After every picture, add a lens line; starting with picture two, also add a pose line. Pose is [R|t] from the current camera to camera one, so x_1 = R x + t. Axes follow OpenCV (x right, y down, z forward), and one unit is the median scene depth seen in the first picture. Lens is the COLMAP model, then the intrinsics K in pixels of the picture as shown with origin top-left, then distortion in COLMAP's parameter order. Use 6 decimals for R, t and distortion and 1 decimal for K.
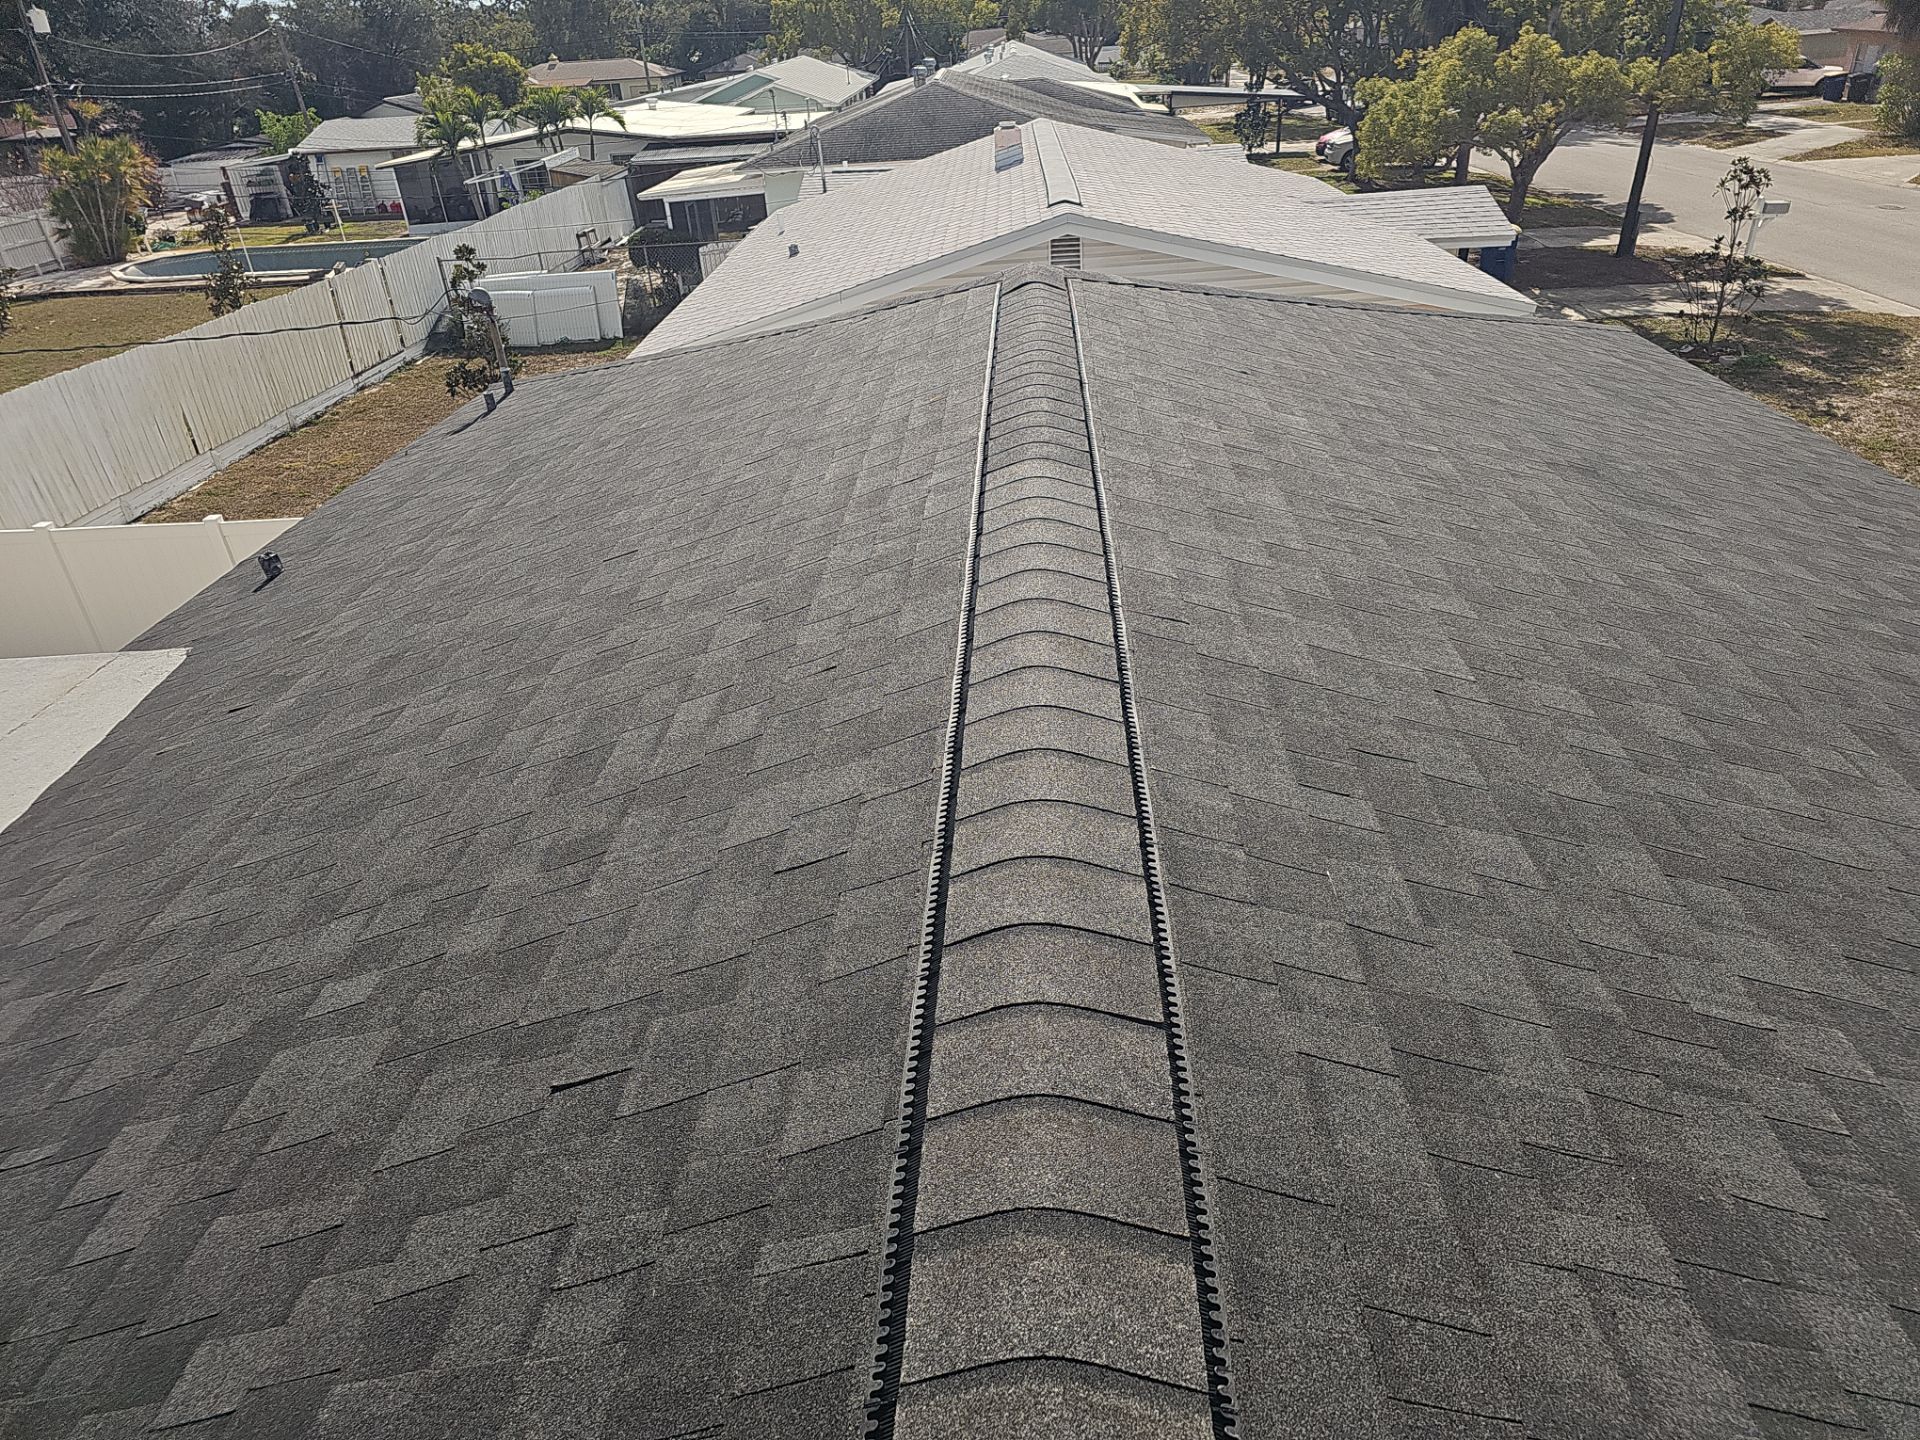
lens RADIAL K [[1274.1, 0, 980.5], [0, 1274.1, 724.2], [0, 0, 1]] dist [0.047442, -0.030766]
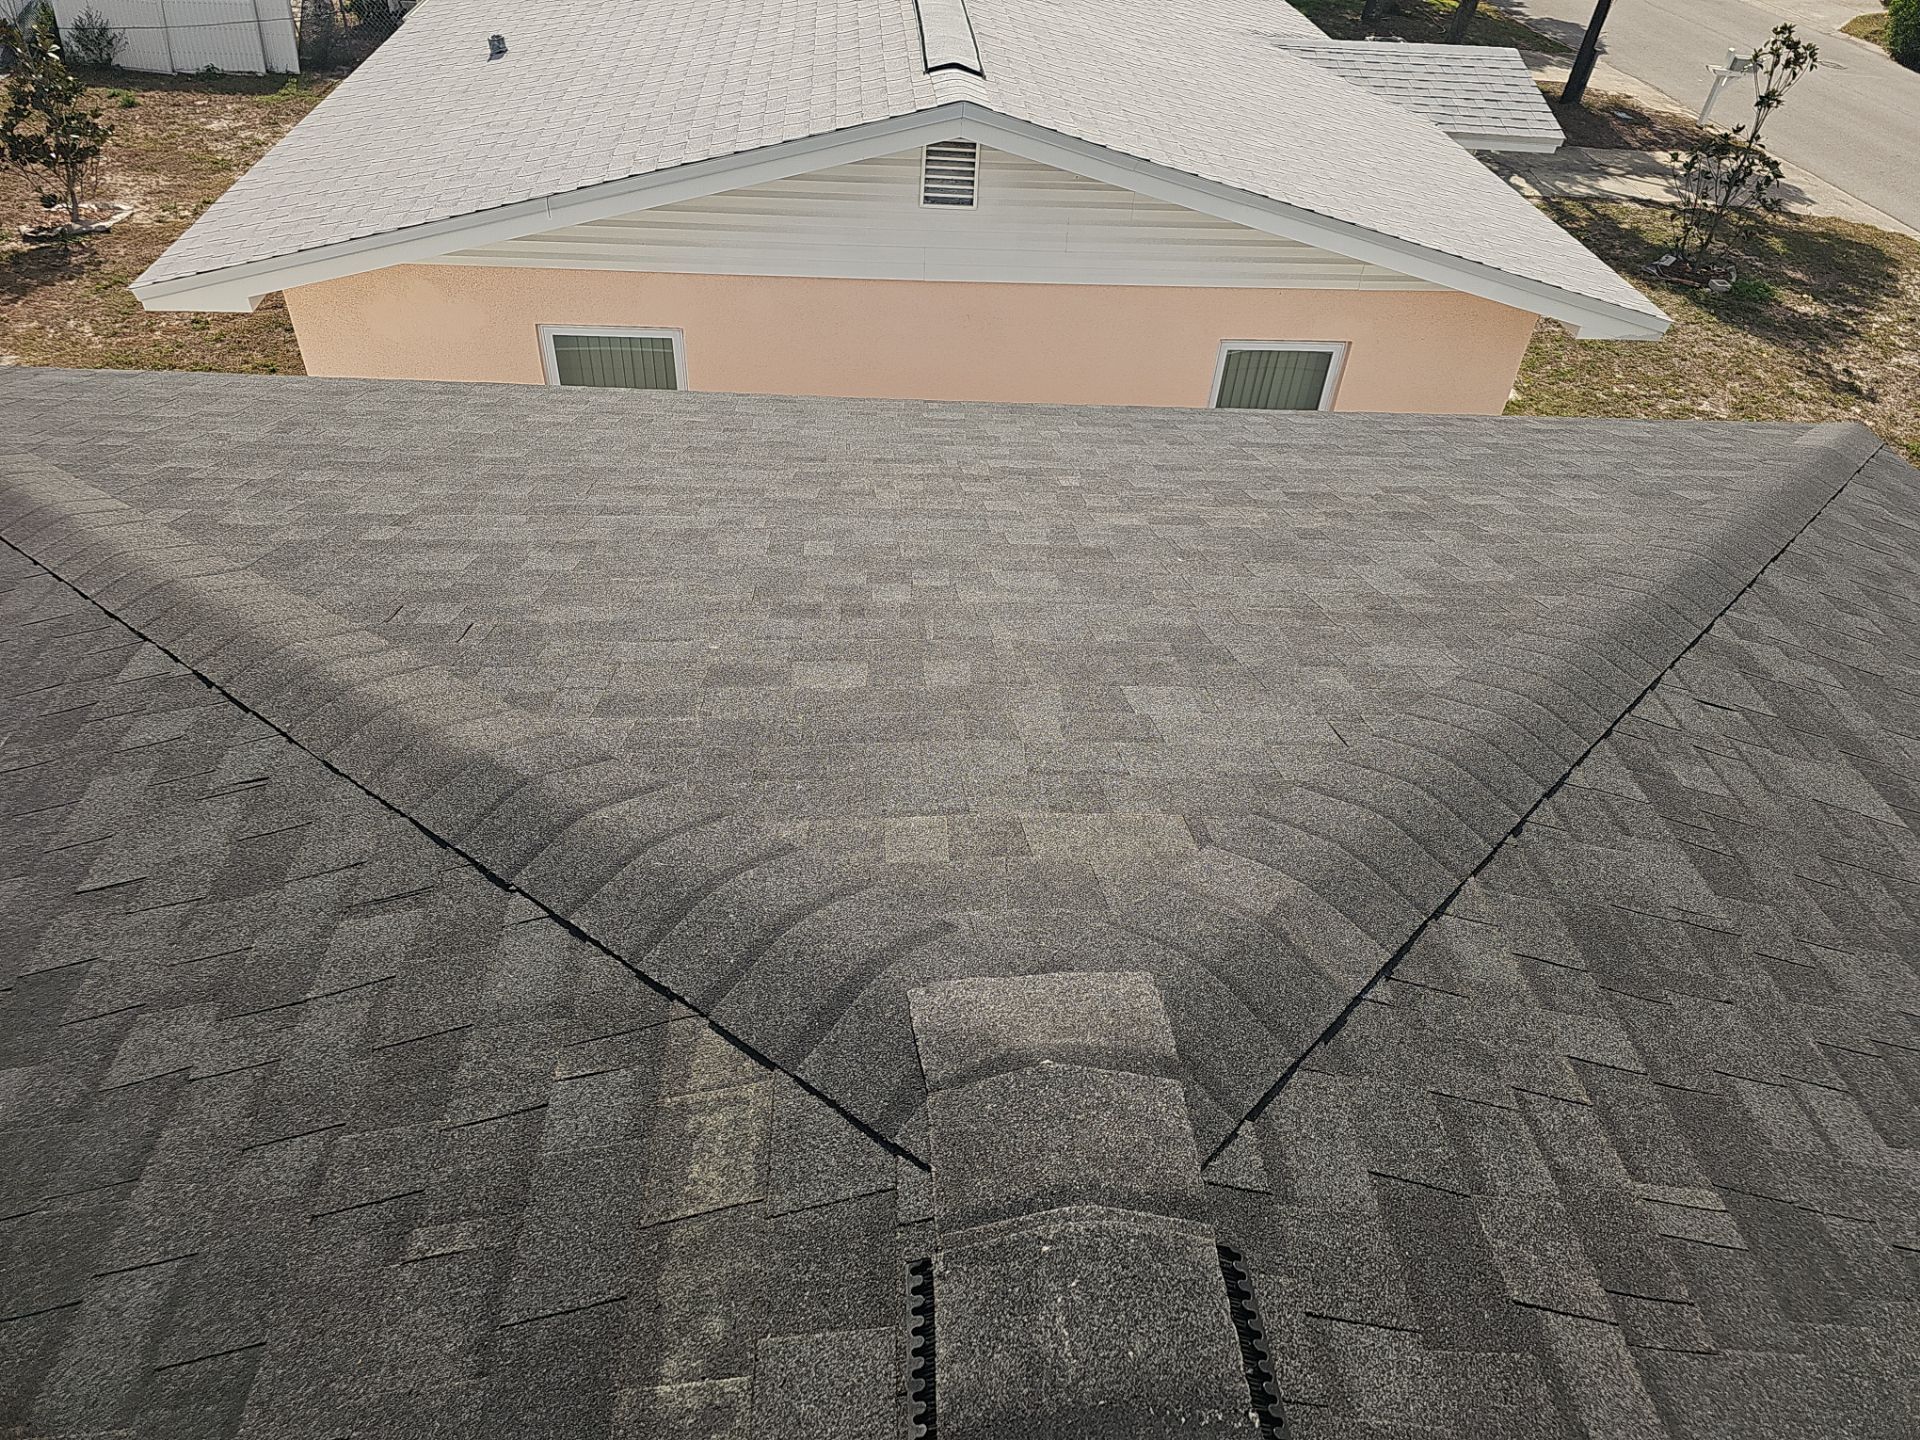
lens RADIAL K [[1274.1, 0, 973.9], [0, 1274.1, 702.4], [0, 0, 1]] dist [0.047442, -0.030766]
pose [[0.987446, 0.032929, 0.154484, -0.002116], [-0.059284, 0.983790, 0.169243, -0.073965], [-0.146407, -0.176277, 0.973392, 0.126717]]
